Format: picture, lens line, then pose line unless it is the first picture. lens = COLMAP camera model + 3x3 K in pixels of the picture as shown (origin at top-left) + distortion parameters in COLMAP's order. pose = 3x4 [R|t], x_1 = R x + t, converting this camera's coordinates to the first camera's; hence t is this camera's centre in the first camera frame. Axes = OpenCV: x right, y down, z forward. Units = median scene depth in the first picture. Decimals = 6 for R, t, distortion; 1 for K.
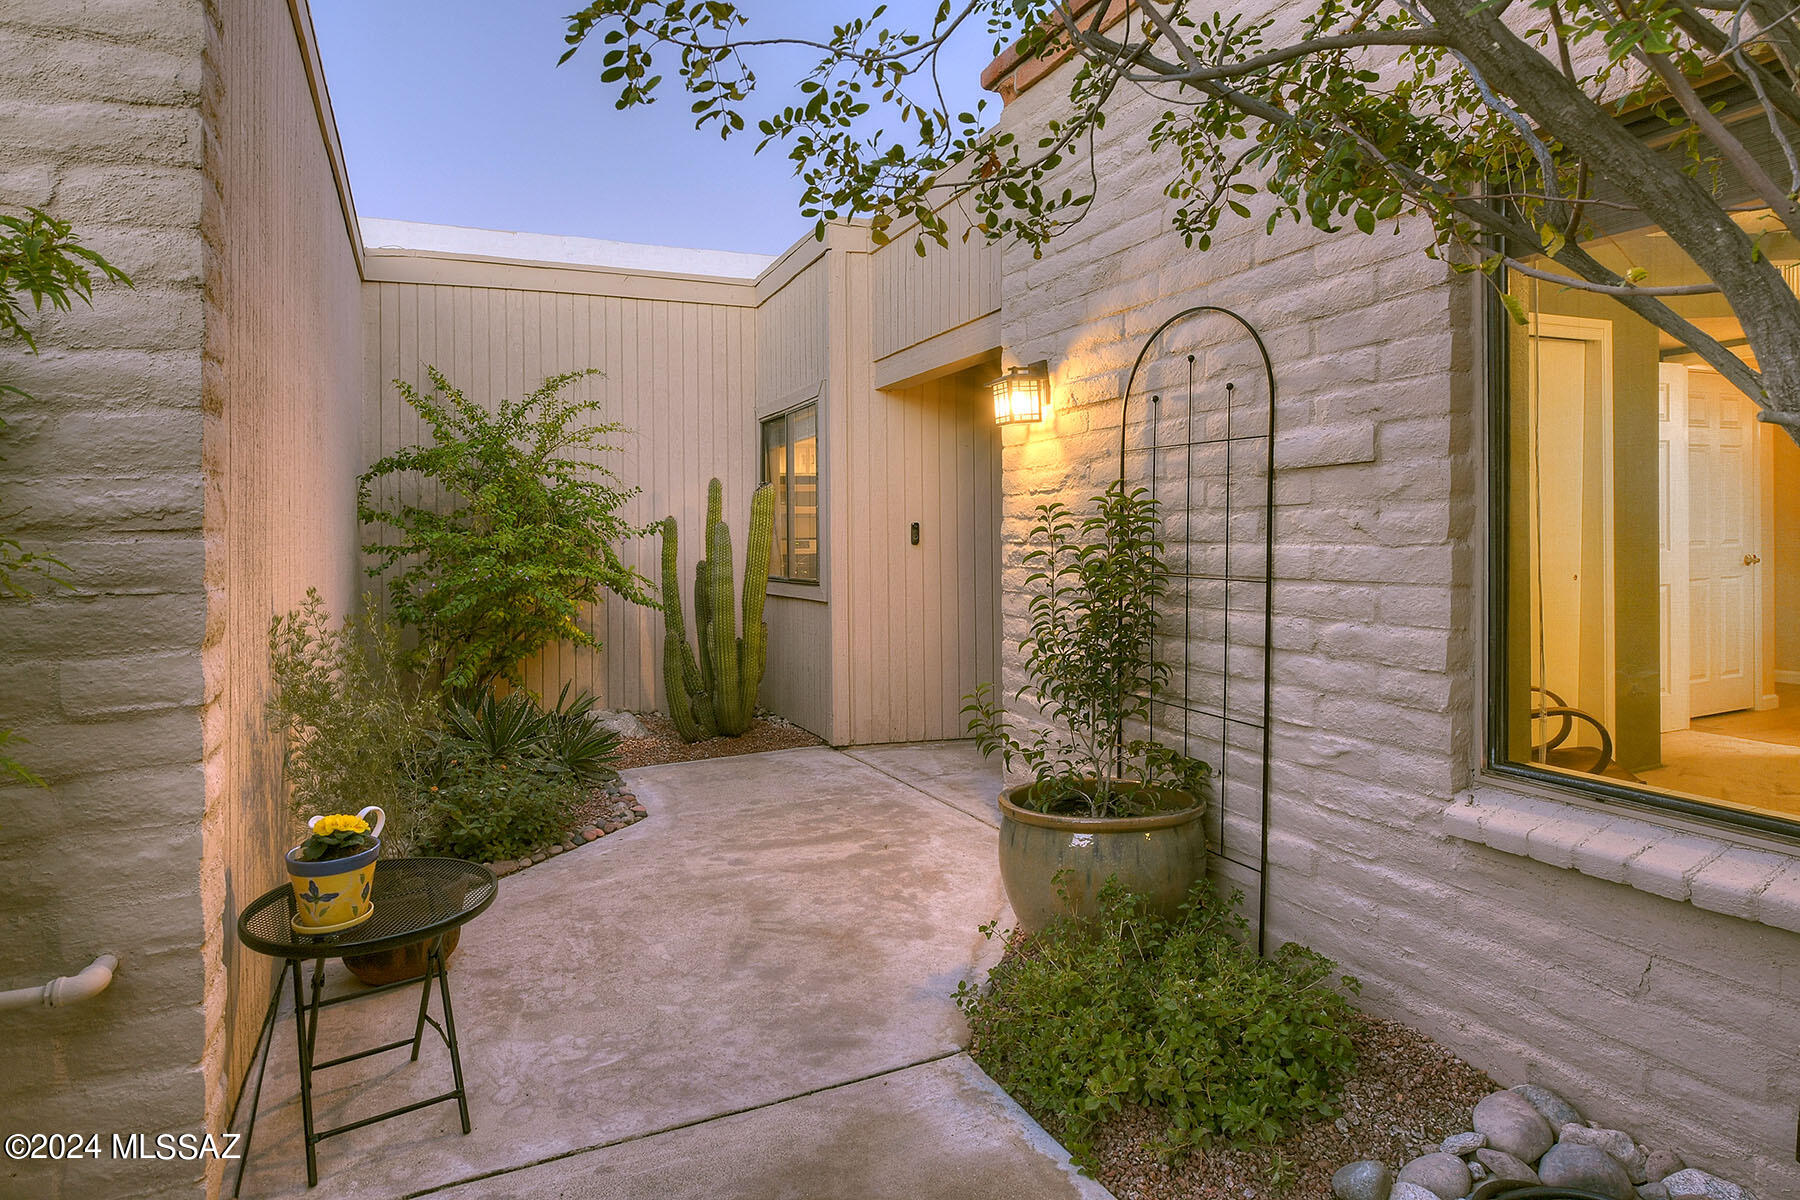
lens RADIAL K [[1013.2, 0, 899.8], [0, 1013.2, 538.9], [0, 0, 1]] dist [0.001479, 0.000049]
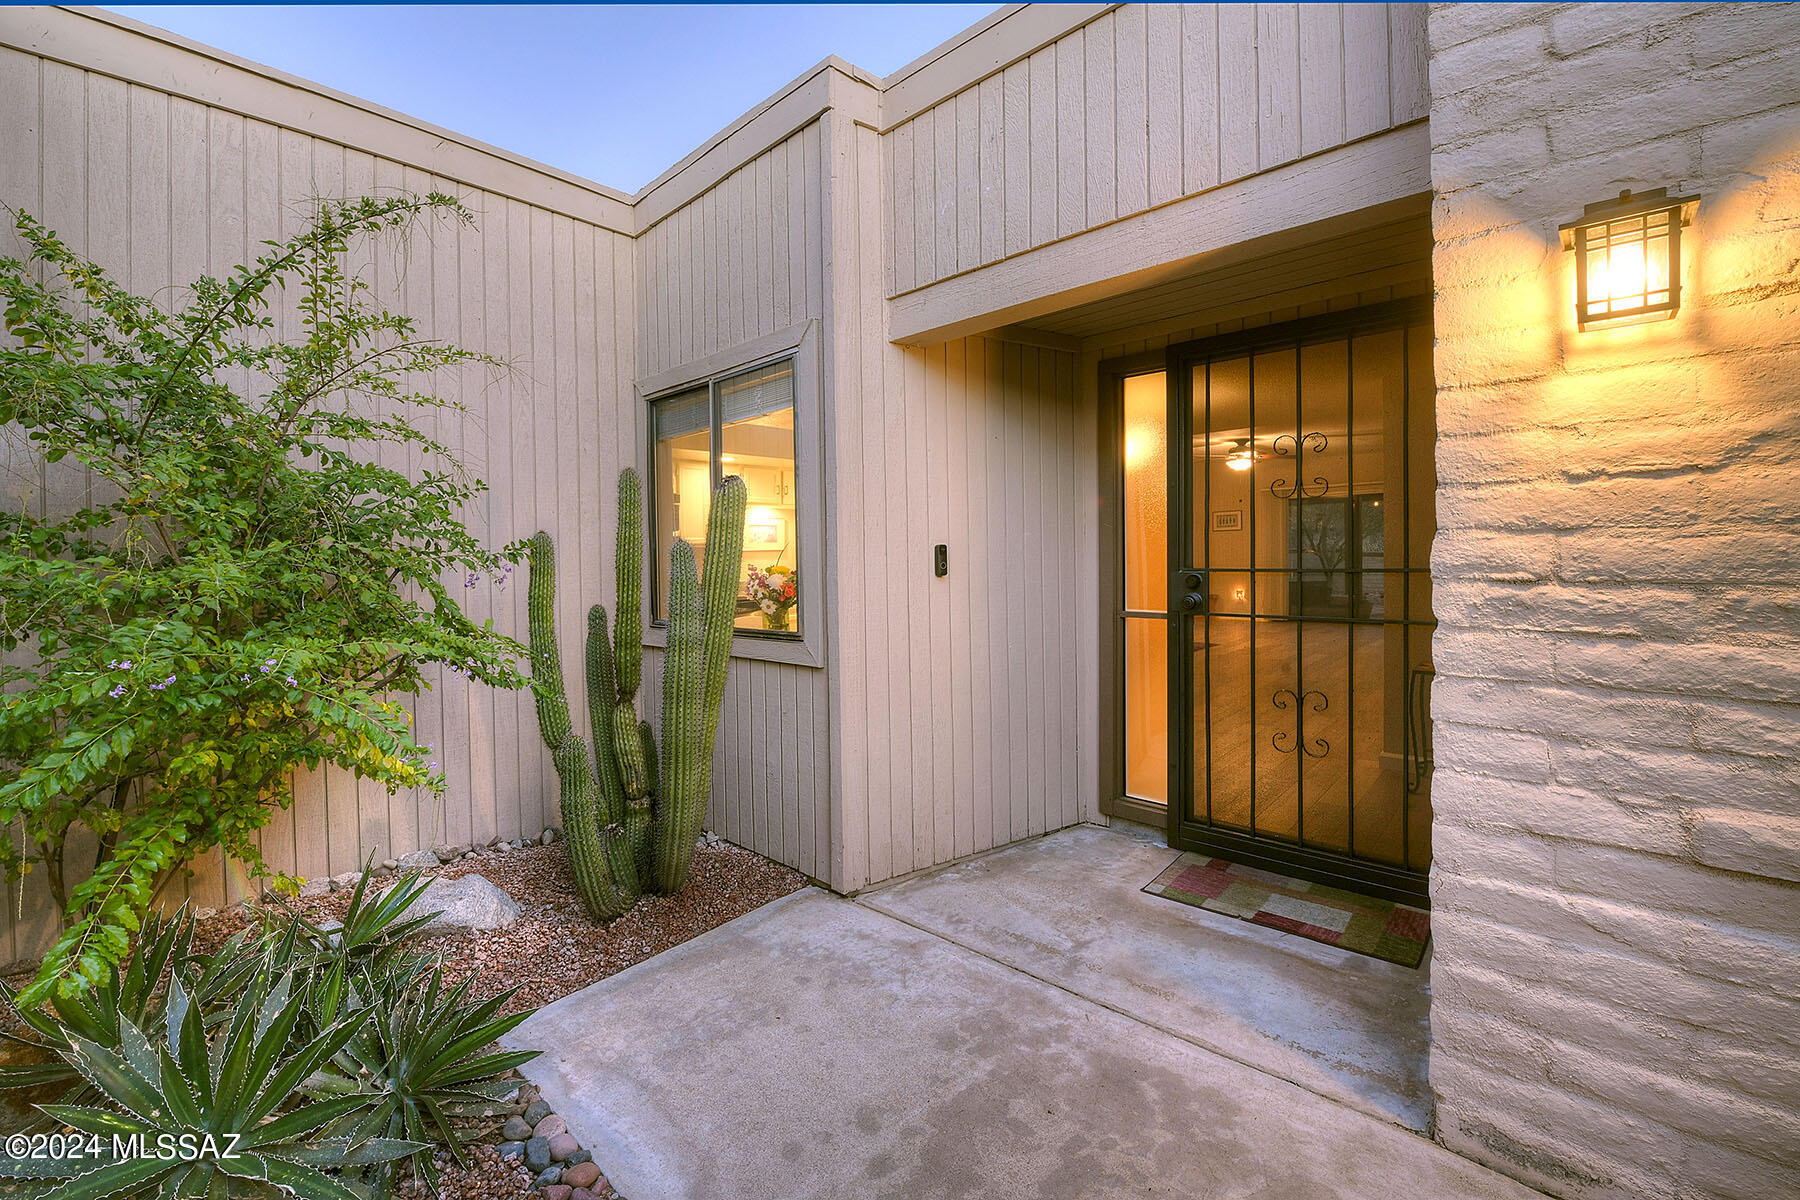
lens RADIAL K [[812.4, 0, 899.6], [0, 812.4, 576.5], [0, 0, 1]] dist [-0.003378, -0.013474]
pose [[0.939842, -0.008431, 0.341505, -0.205427], [0.002460, 0.999837, 0.017913, -0.004098], [-0.341600, -0.015995, 0.939709, 0.512138]]
